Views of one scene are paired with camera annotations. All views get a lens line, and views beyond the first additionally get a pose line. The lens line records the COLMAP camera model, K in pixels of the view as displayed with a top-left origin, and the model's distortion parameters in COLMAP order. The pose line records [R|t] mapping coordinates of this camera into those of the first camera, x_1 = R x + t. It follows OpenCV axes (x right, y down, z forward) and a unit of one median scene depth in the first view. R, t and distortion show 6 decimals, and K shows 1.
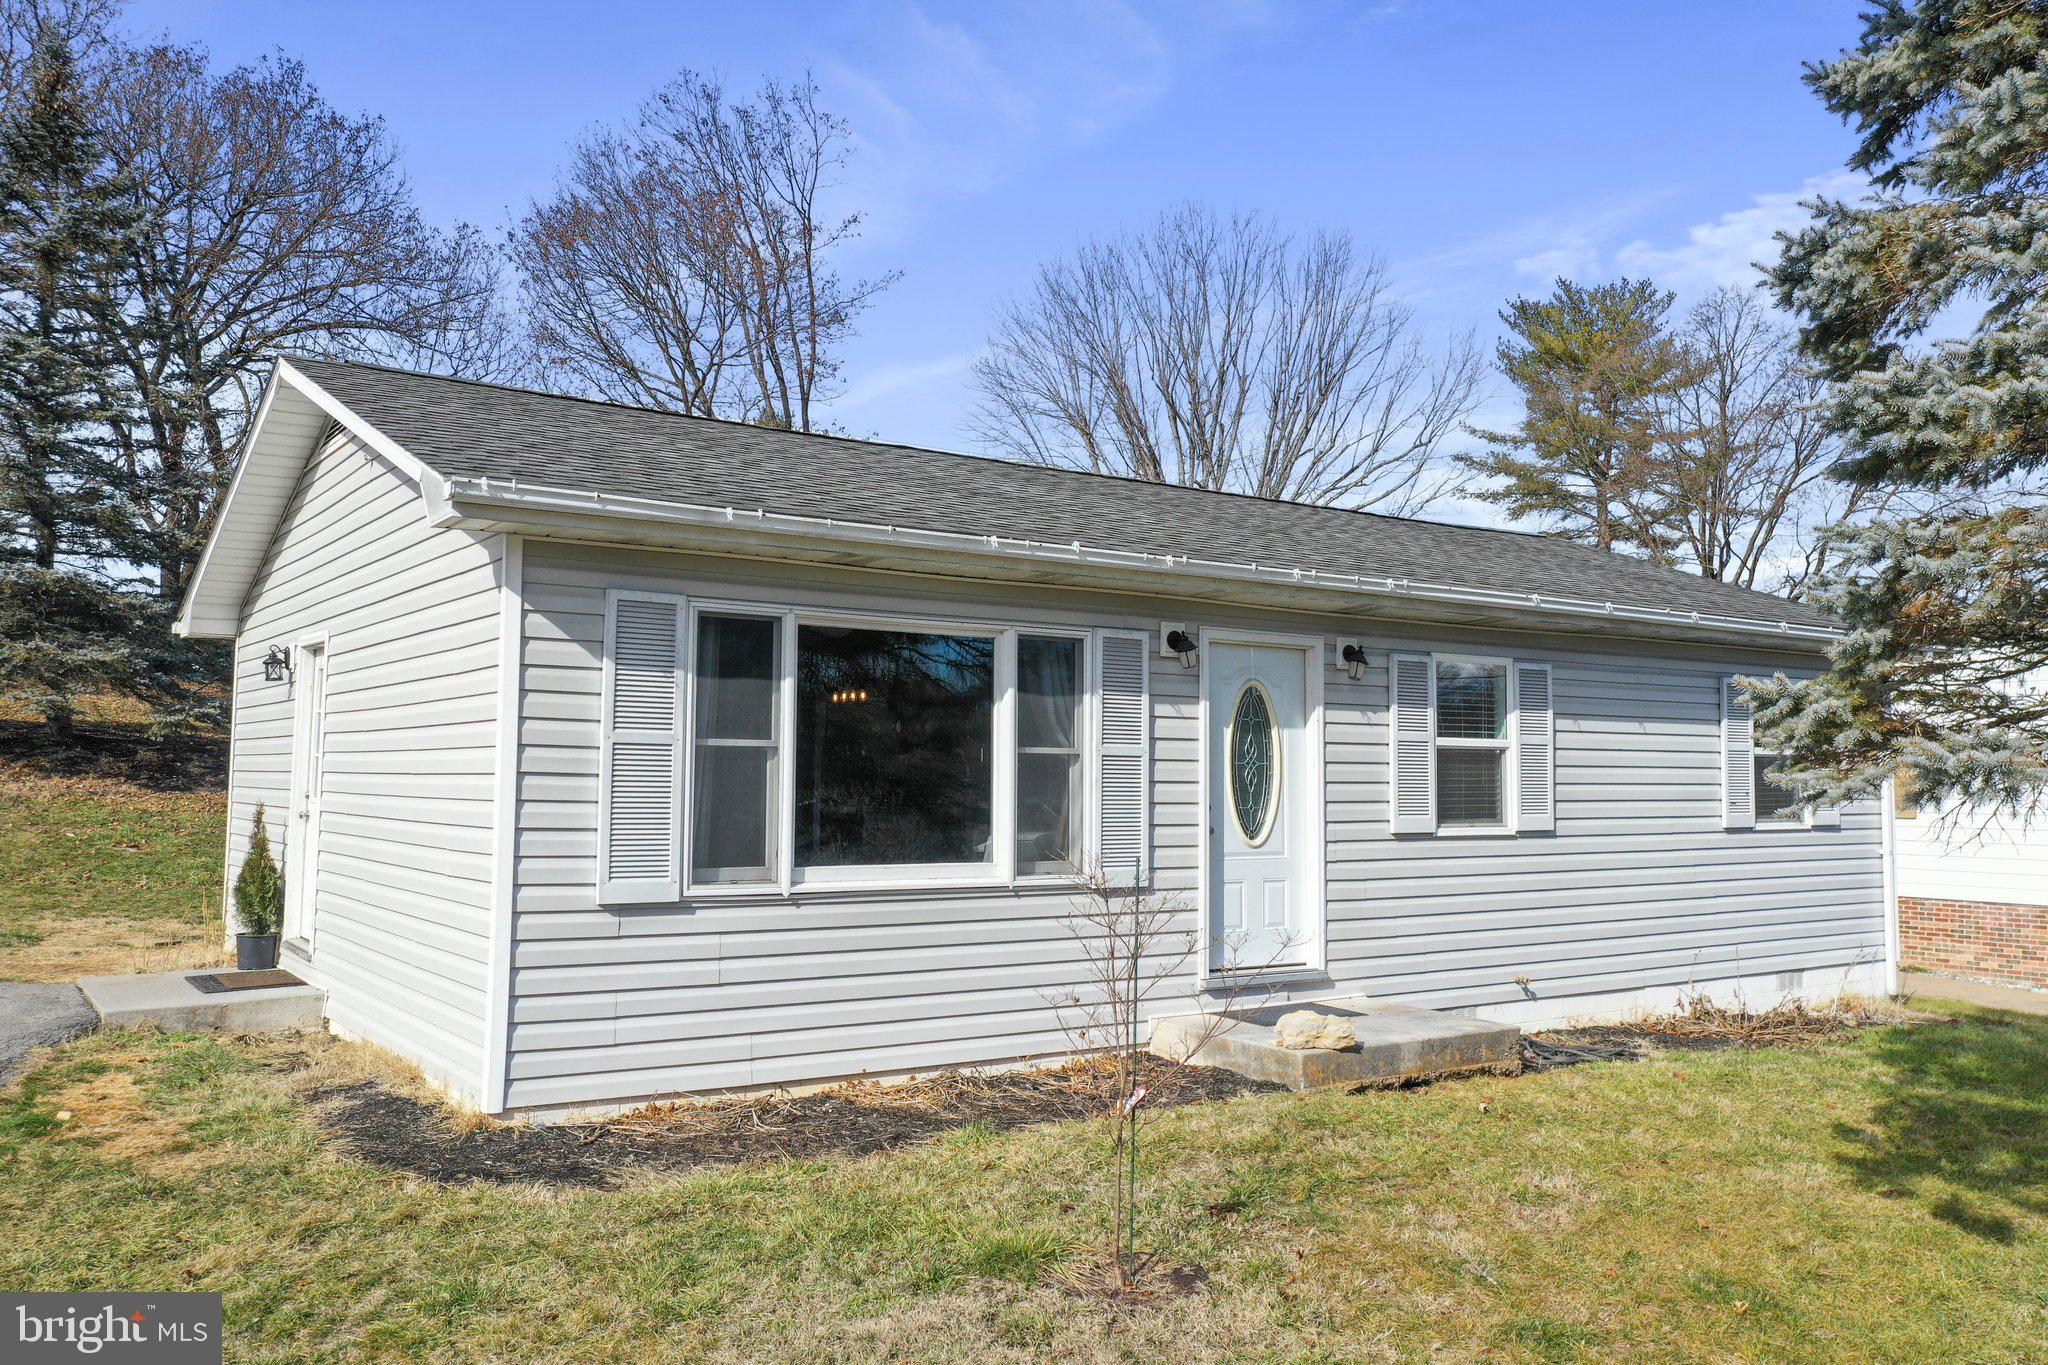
lens RADIAL K [[1611.3, 0, 1020.1], [0, 1611.3, 658.1], [0, 0, 1]] dist [-0.012416, -0.002763]
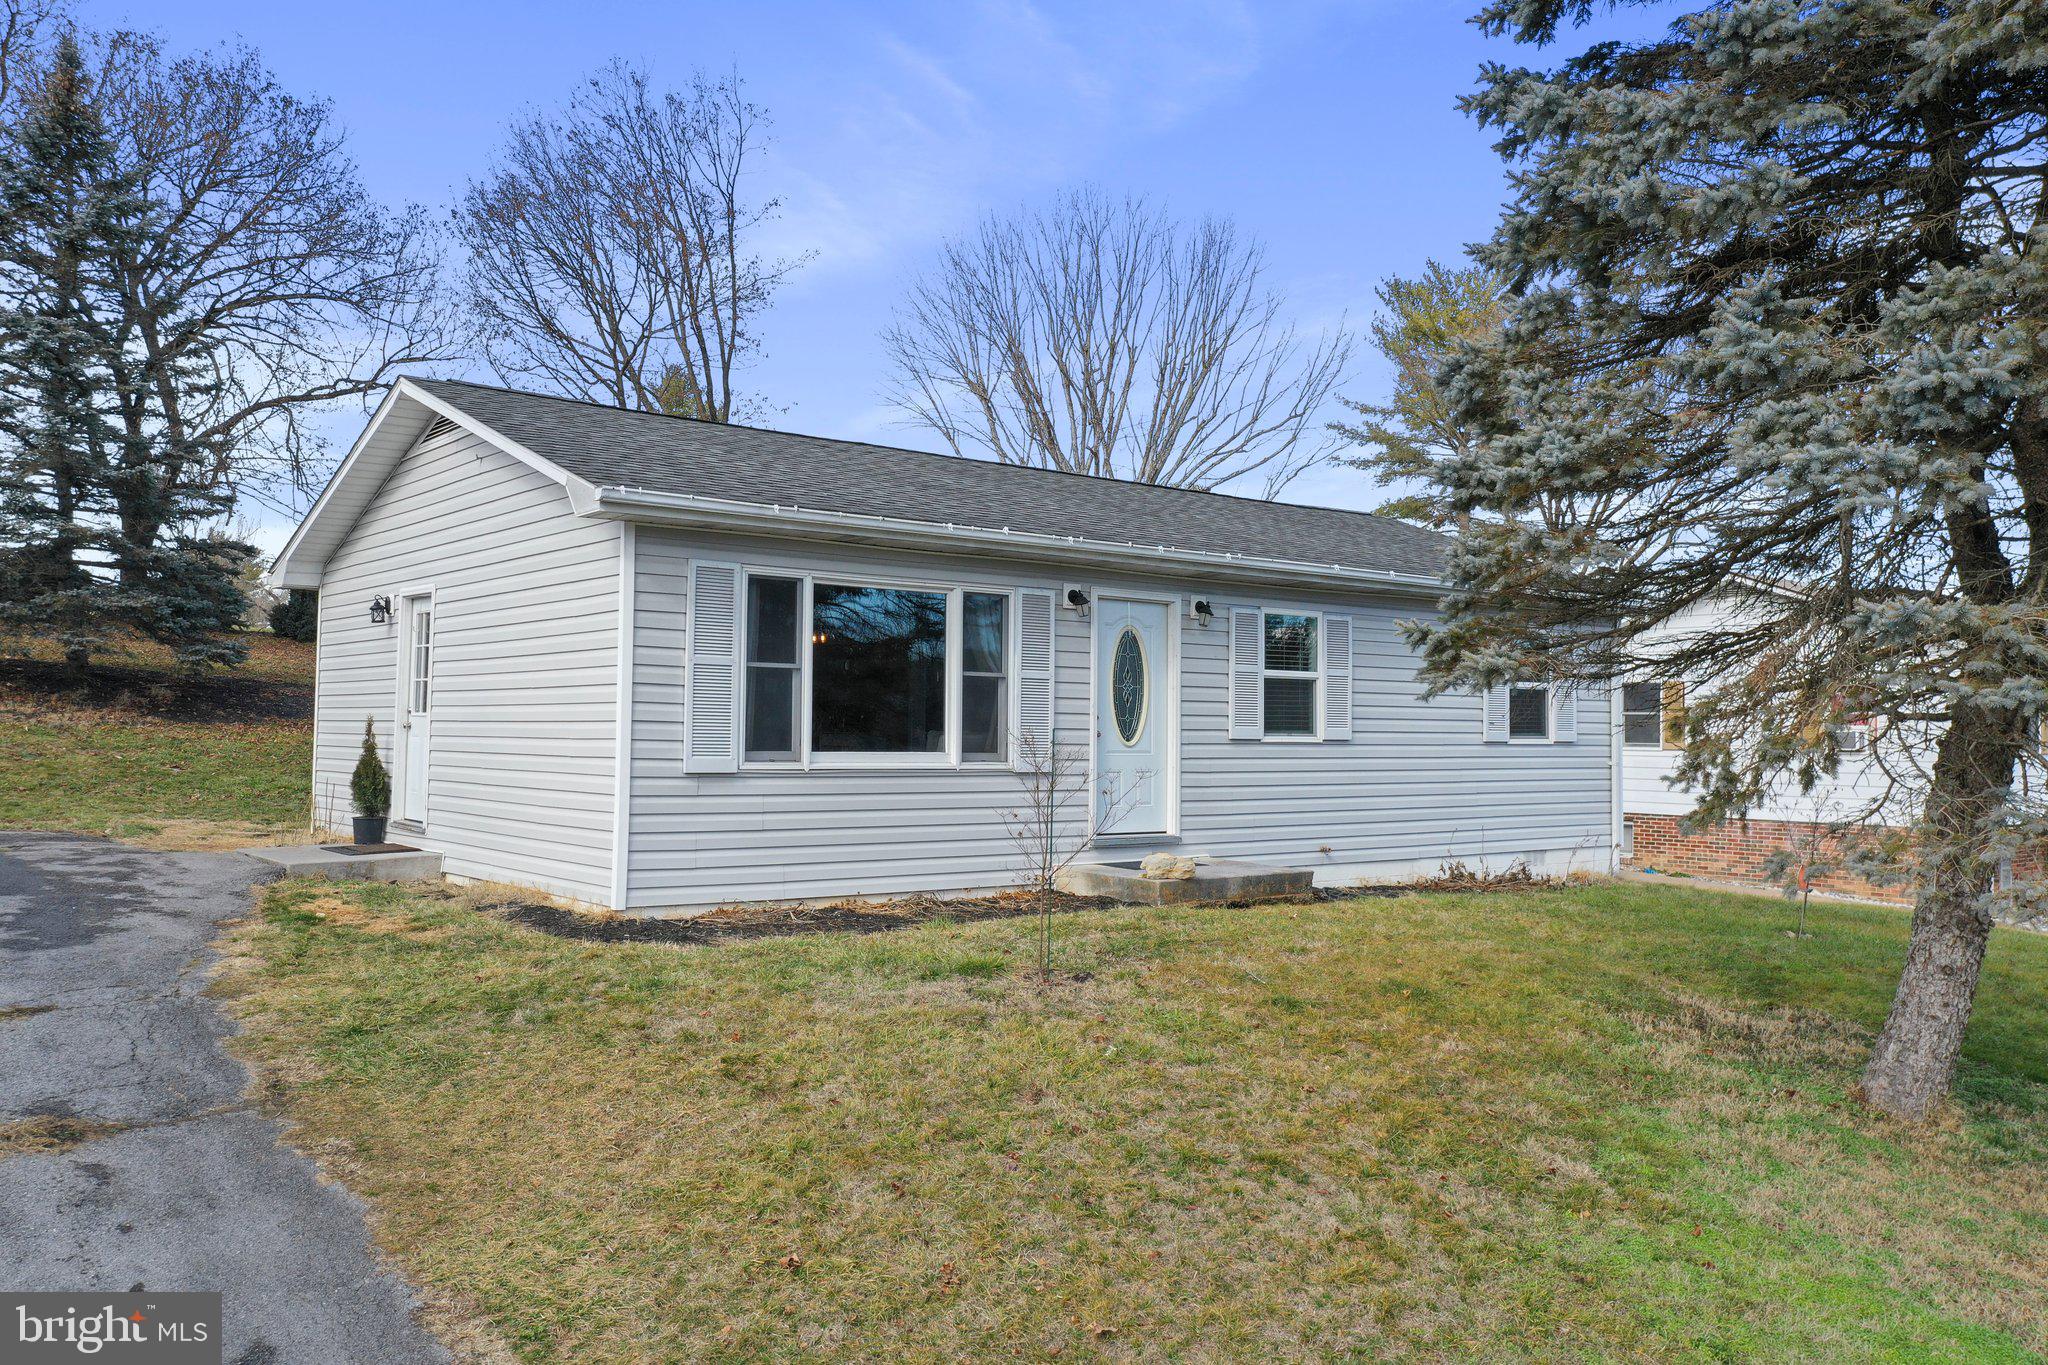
lens RADIAL K [[1611.3, 0, 1020.1], [0, 1611.3, 658.1], [0, 0, 1]] dist [-0.012416, -0.002763]
pose [[0.997661, 0.005150, 0.068159, -0.038207], [-0.007072, 0.999583, 0.027981, 0.002921], [-0.067986, -0.028397, 0.997282, -0.329826]]
